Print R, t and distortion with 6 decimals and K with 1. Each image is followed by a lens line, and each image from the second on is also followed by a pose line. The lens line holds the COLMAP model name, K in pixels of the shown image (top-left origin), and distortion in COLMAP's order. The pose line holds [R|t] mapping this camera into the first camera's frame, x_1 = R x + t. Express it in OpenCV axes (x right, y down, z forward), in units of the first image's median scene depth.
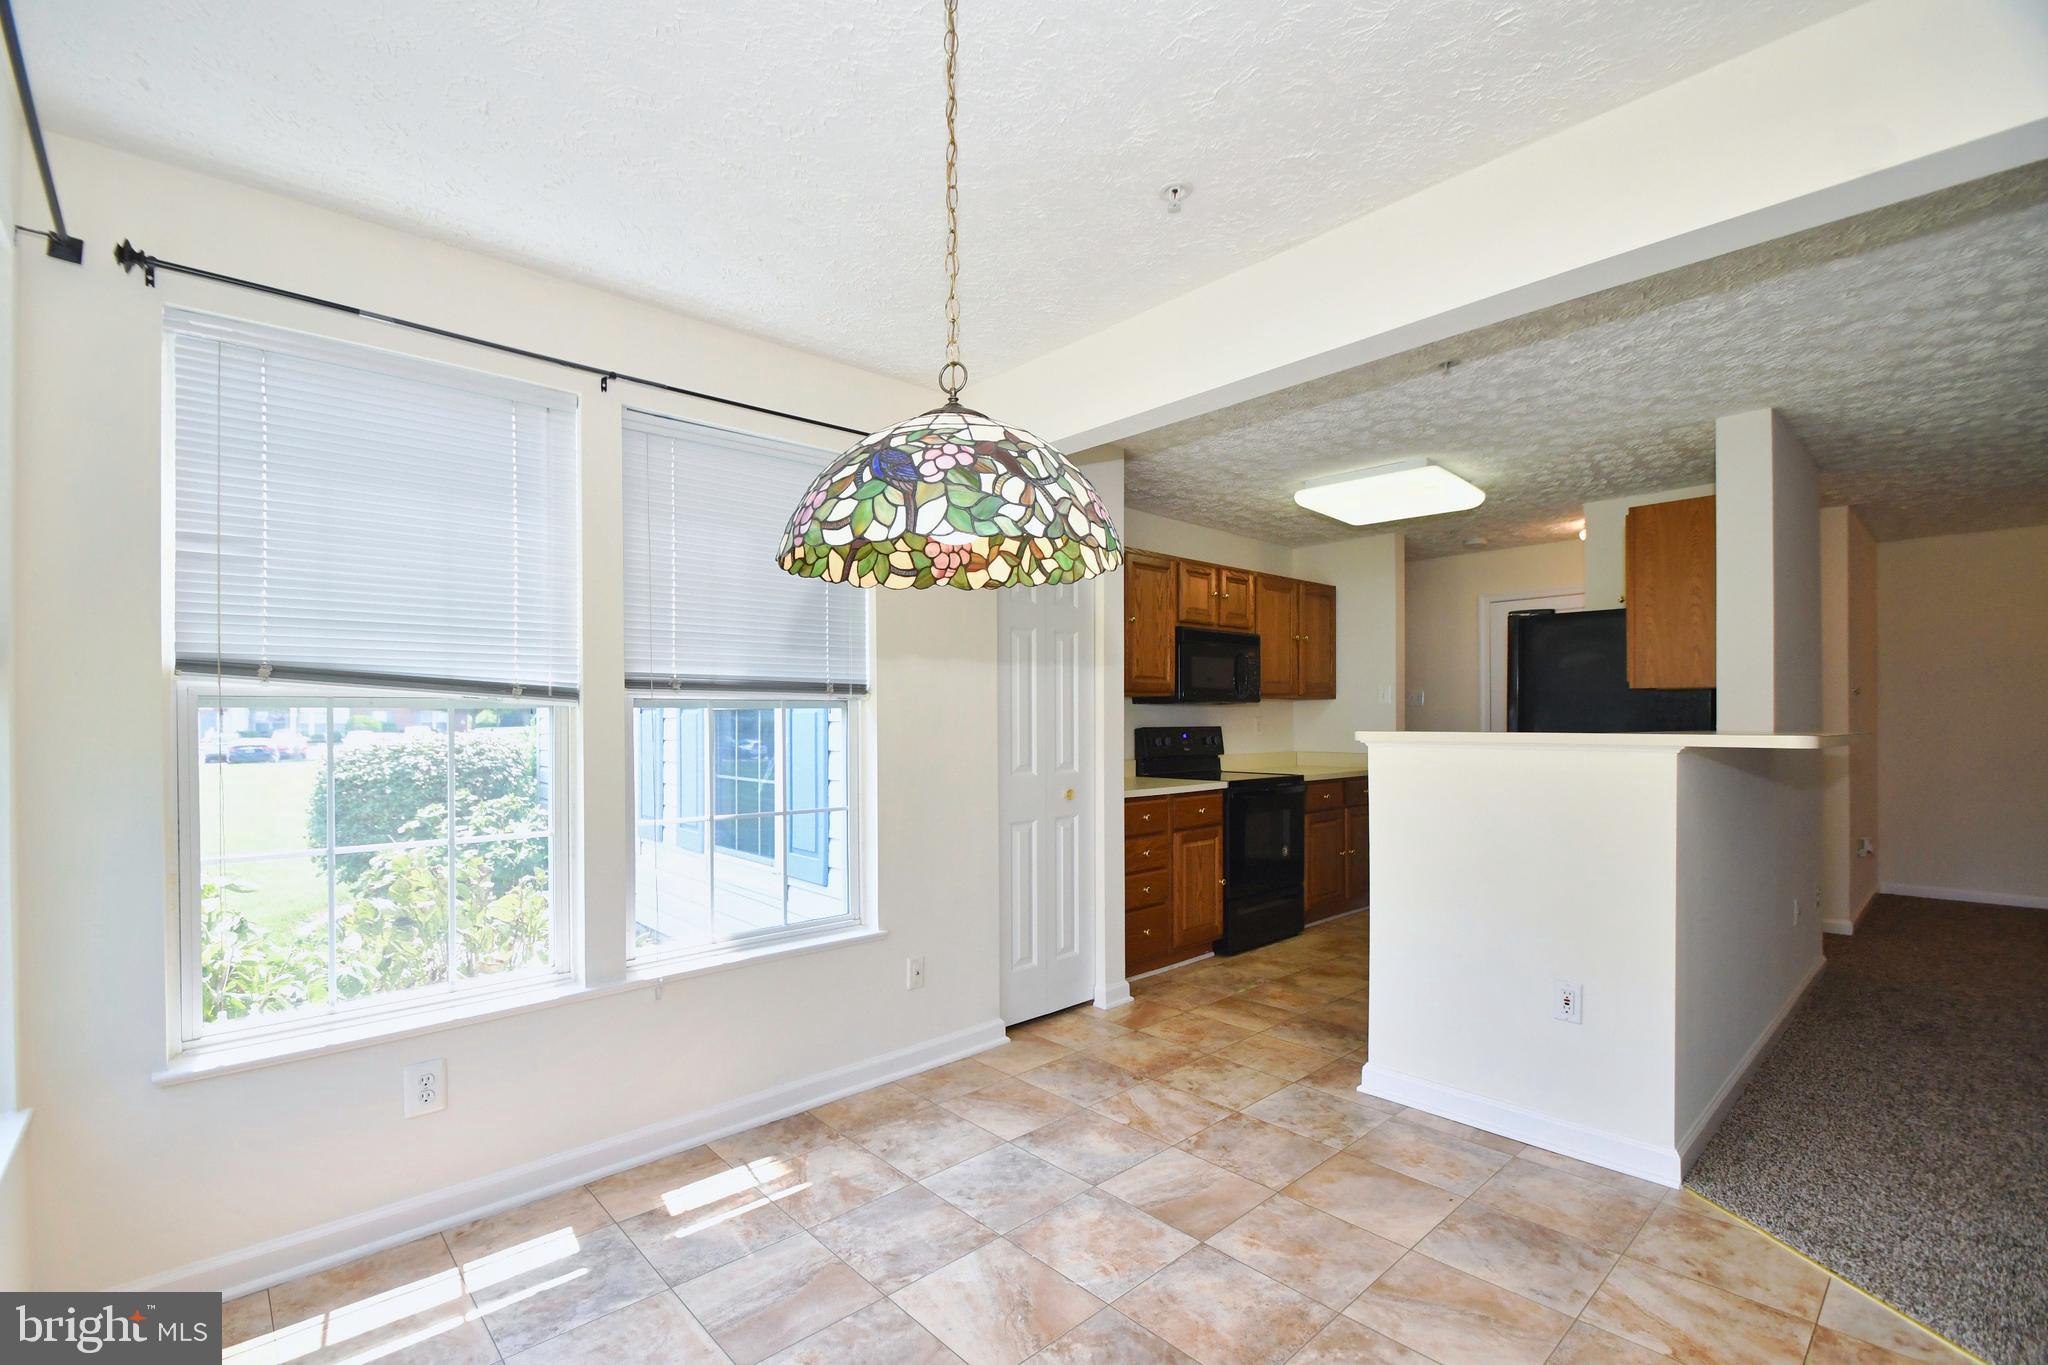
lens RADIAL K [[895.7, 0, 1000.4], [0, 895.7, 717.7], [0, 0, 1]] dist [0.014358, -0.017038]
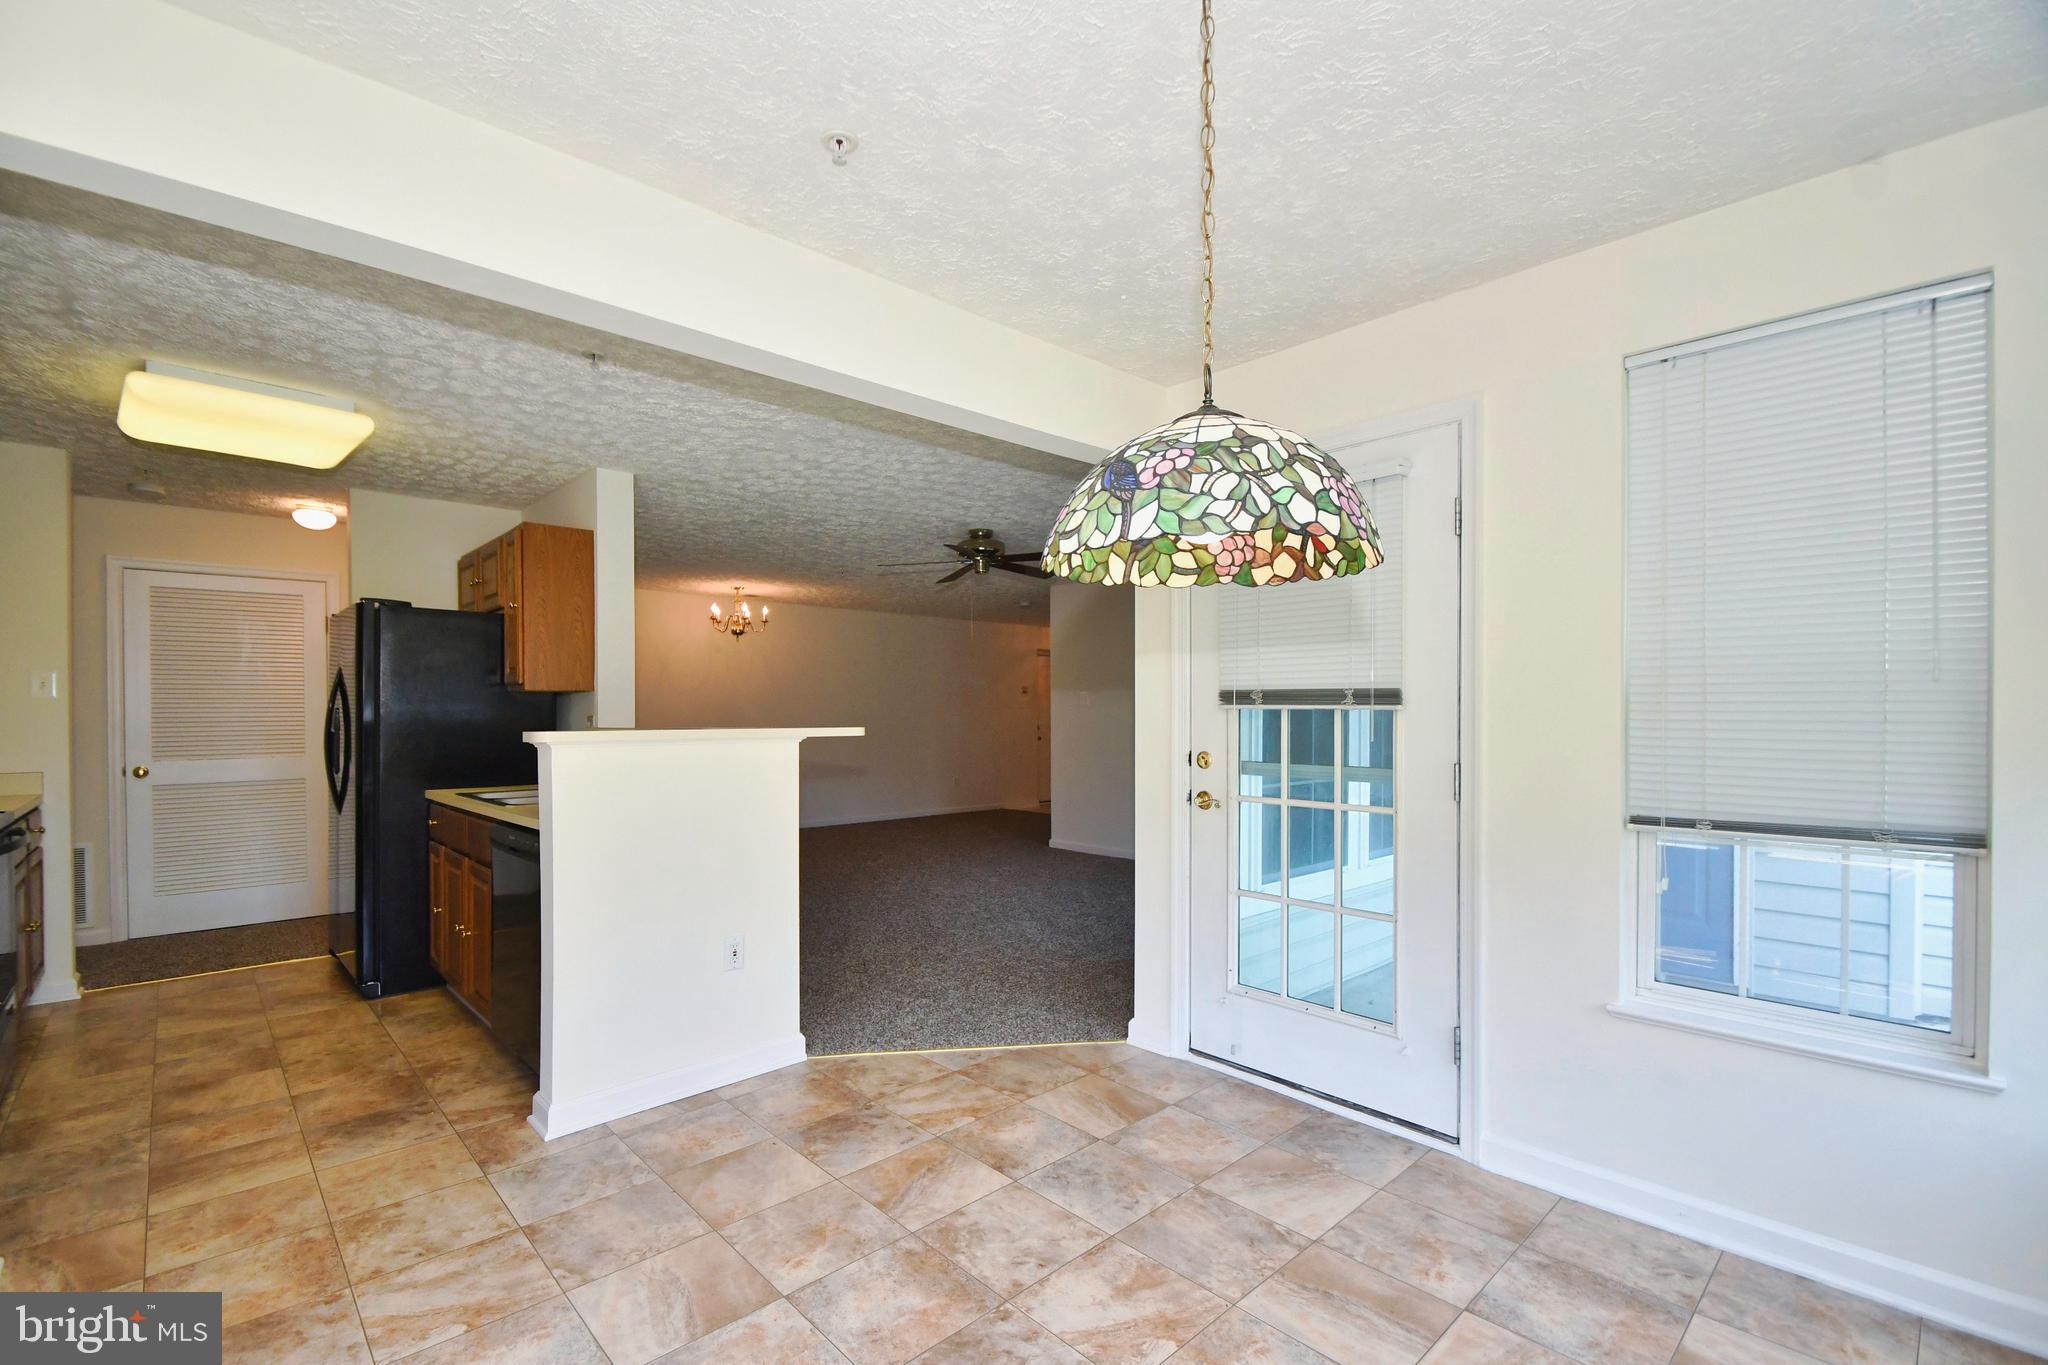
lens RADIAL K [[907.4, 0, 999.3], [0, 907.4, 682.9], [0, 0, 1]] dist [0.037491, -0.026782]
pose [[-0.013958, 0.034828, 0.999296, -0.606131], [0.002752, 0.999391, -0.034793, 0.004132], [-0.999899, 0.002264, -0.014046, 0.675119]]
